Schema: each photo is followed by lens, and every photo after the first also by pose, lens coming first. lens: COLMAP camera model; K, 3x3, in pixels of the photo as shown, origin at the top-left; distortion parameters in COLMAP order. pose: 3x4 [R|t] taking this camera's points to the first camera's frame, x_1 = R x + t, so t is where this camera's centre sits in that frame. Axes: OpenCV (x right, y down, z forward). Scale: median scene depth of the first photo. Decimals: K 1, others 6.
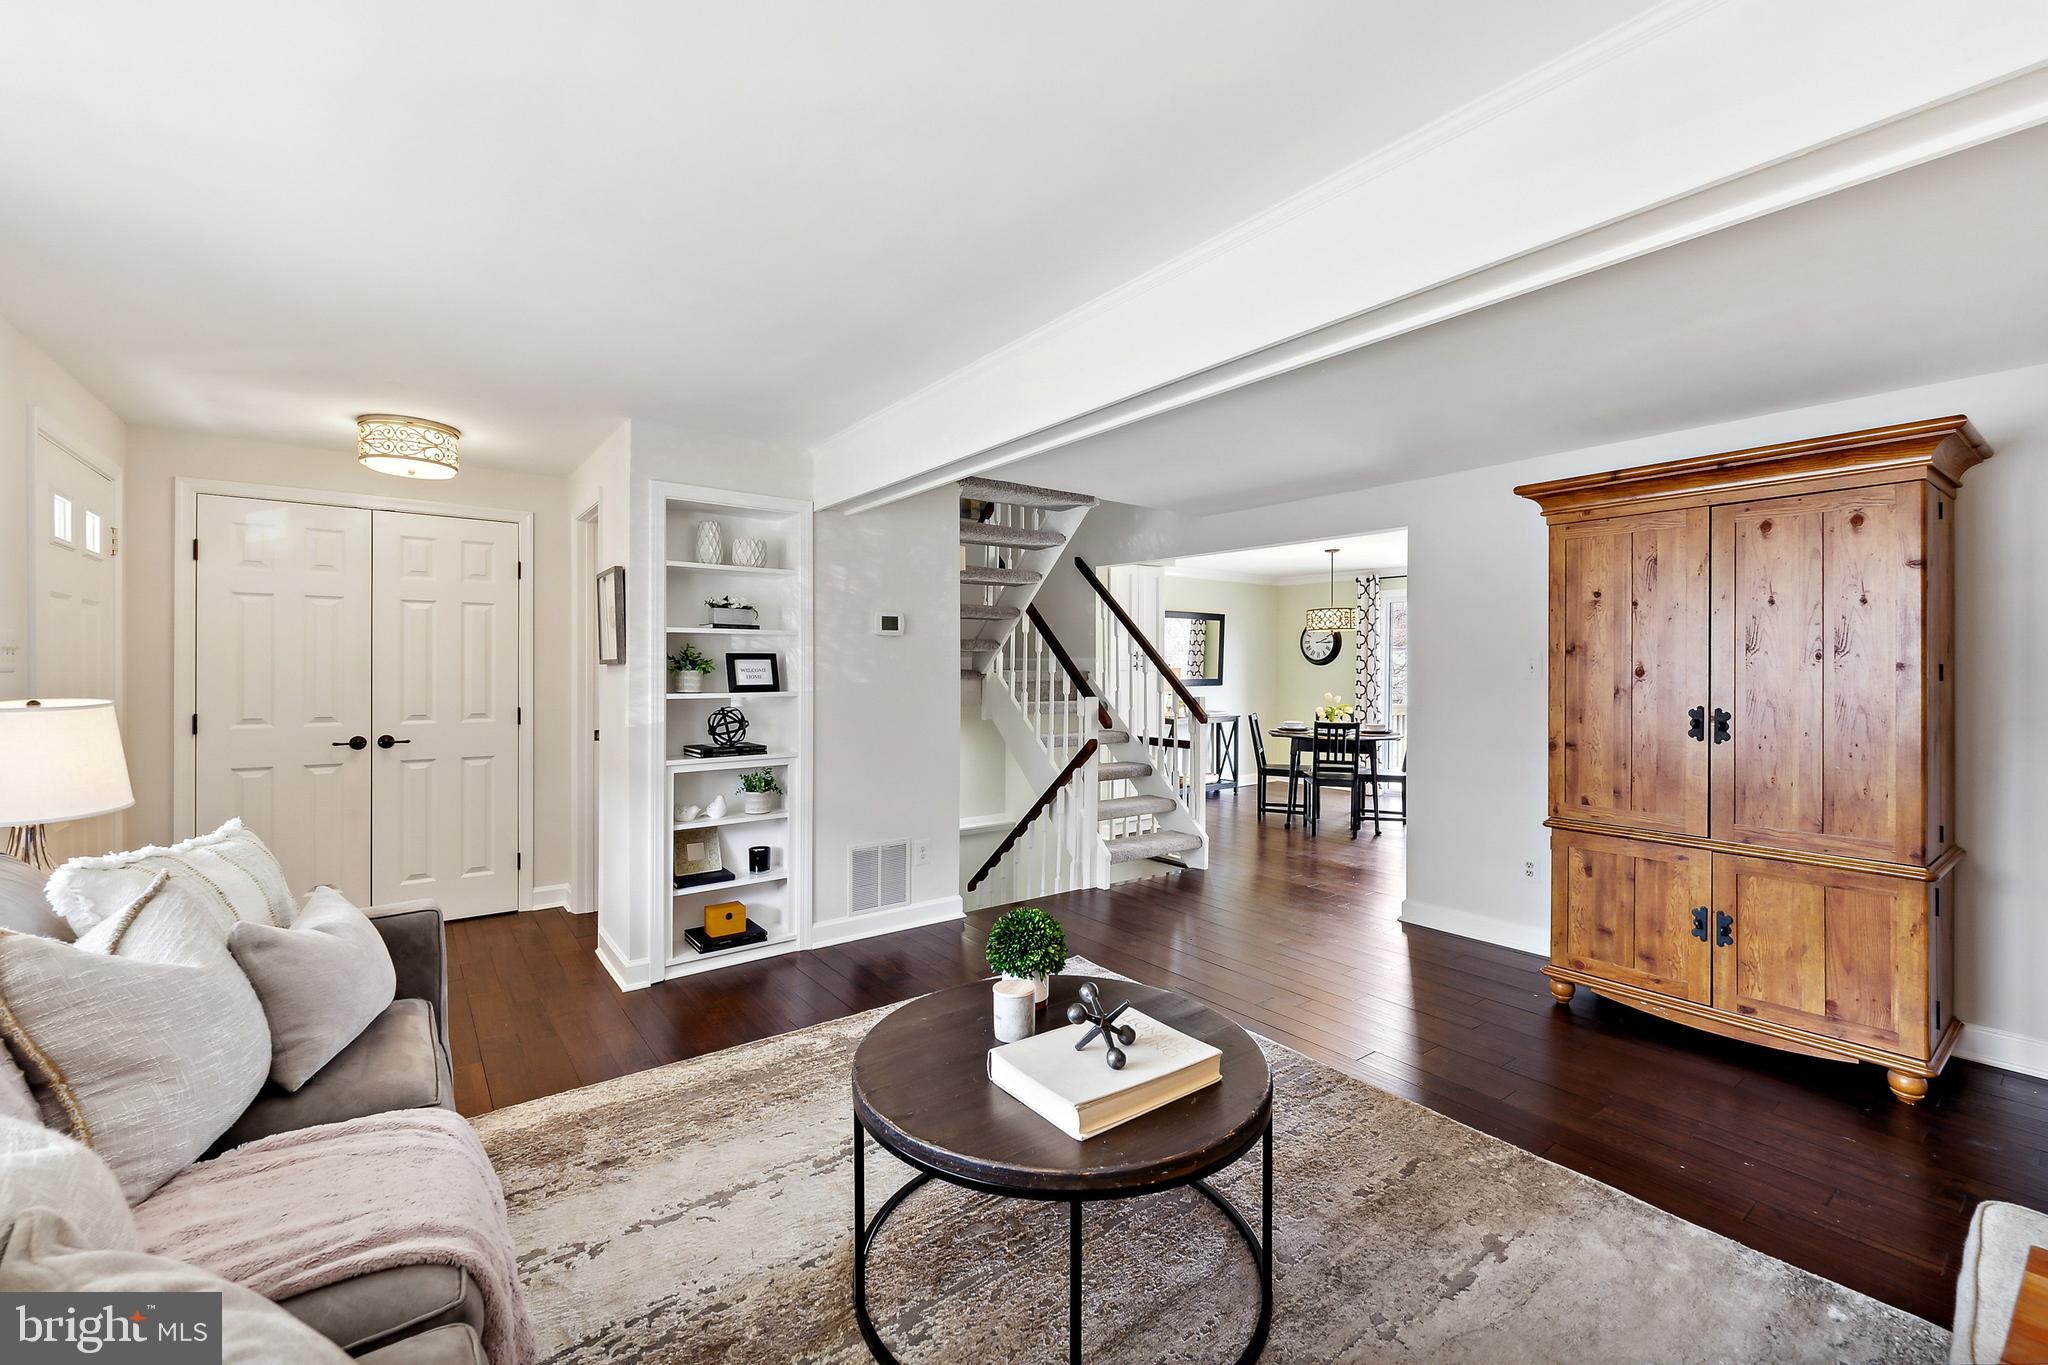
lens RADIAL K [[835.3, 0, 1024.0], [0, 835.3, 682.5], [0, 0, 1]] dist [0.009406, 0.000030]
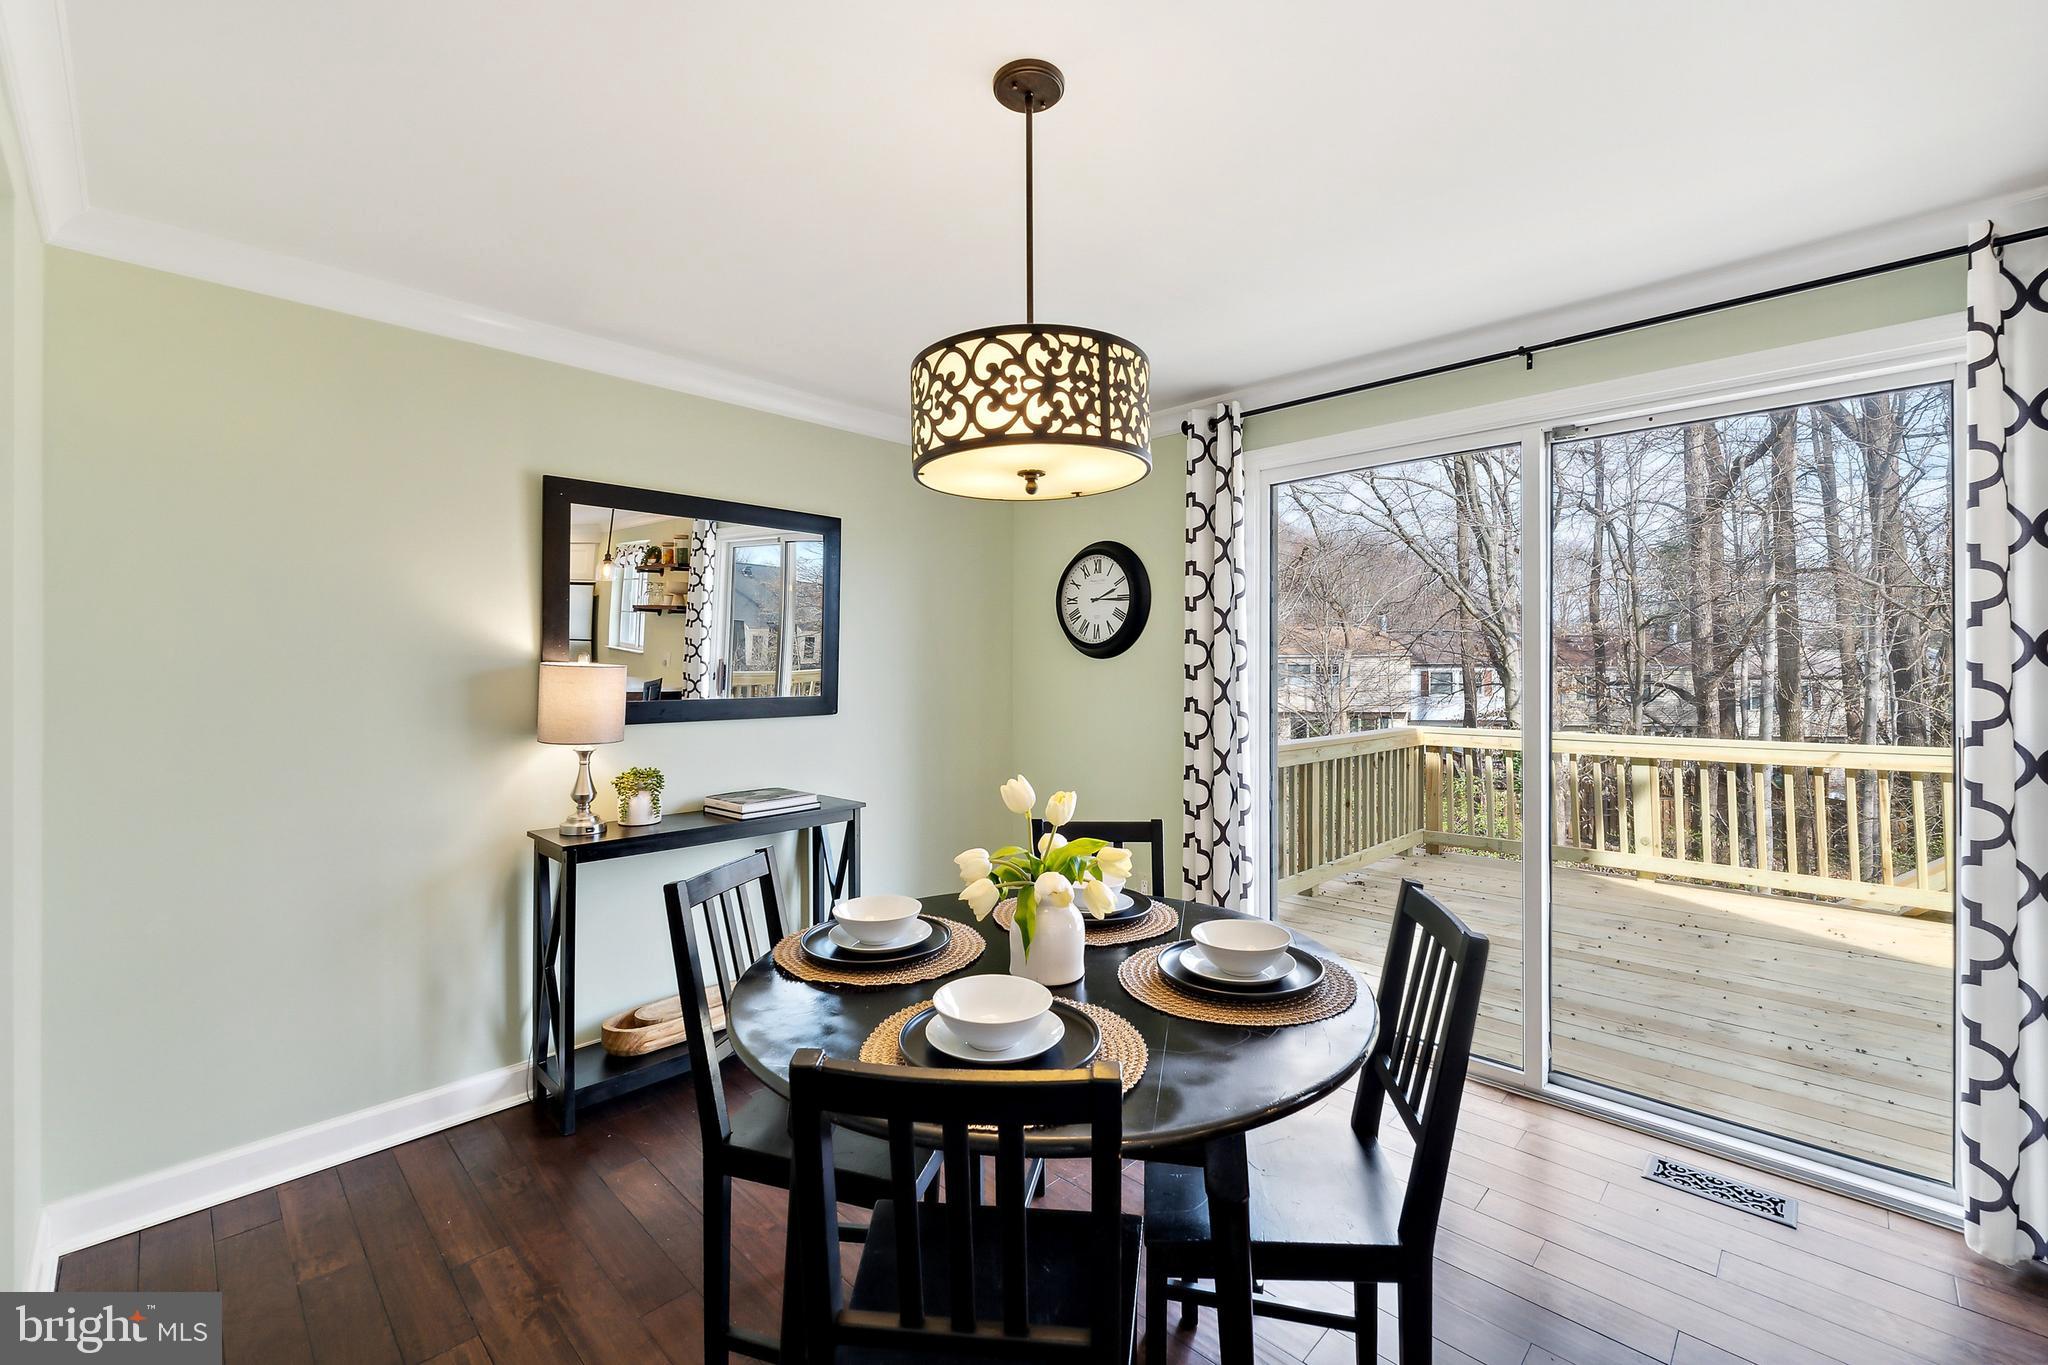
lens RADIAL K [[839.3, 0, 1023.1], [0, 839.3, 676.4], [0, 0, 1]] dist [-0.000519, 0.000279]
pose [[0.988622, -0.006619, 0.150278, 0.273869], [0.008135, 0.999922, -0.009475, -0.008871], [-0.150204, 0.010590, 0.988598, 0.652138]]
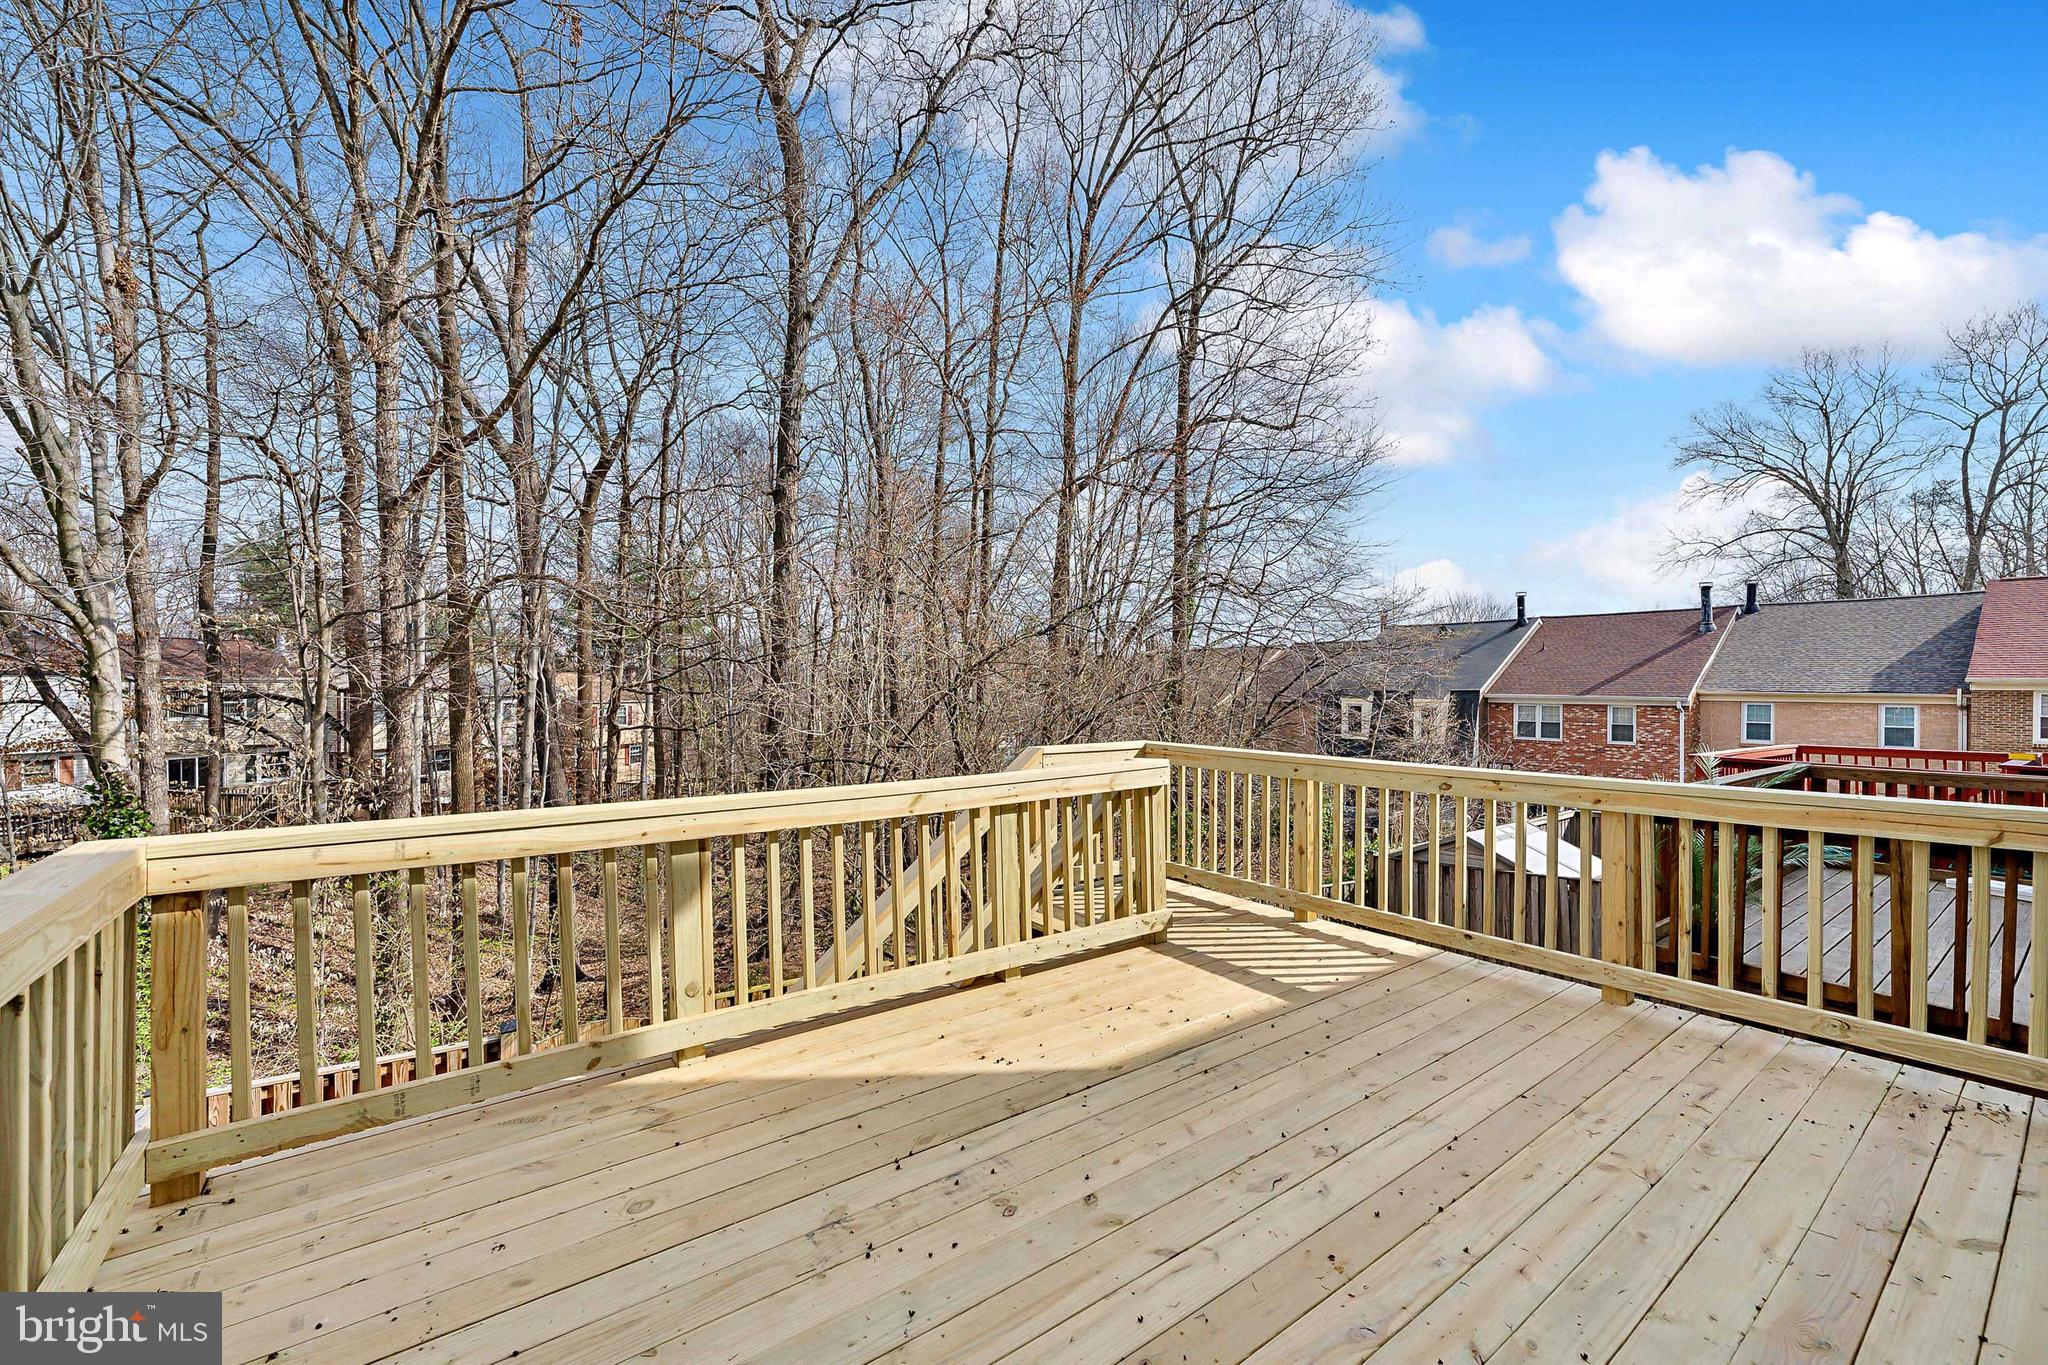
lens RADIAL K [[839.3, 0, 1023.1], [0, 839.3, 676.4], [0, 0, 1]] dist [-0.000519, 0.000279]
pose [[0.008506, 0.003217, 0.999959, 0.359075], [0.014662, 0.999887, -0.003341, -0.010976], [-0.999856, 0.014690, 0.008458, 0.819557]]
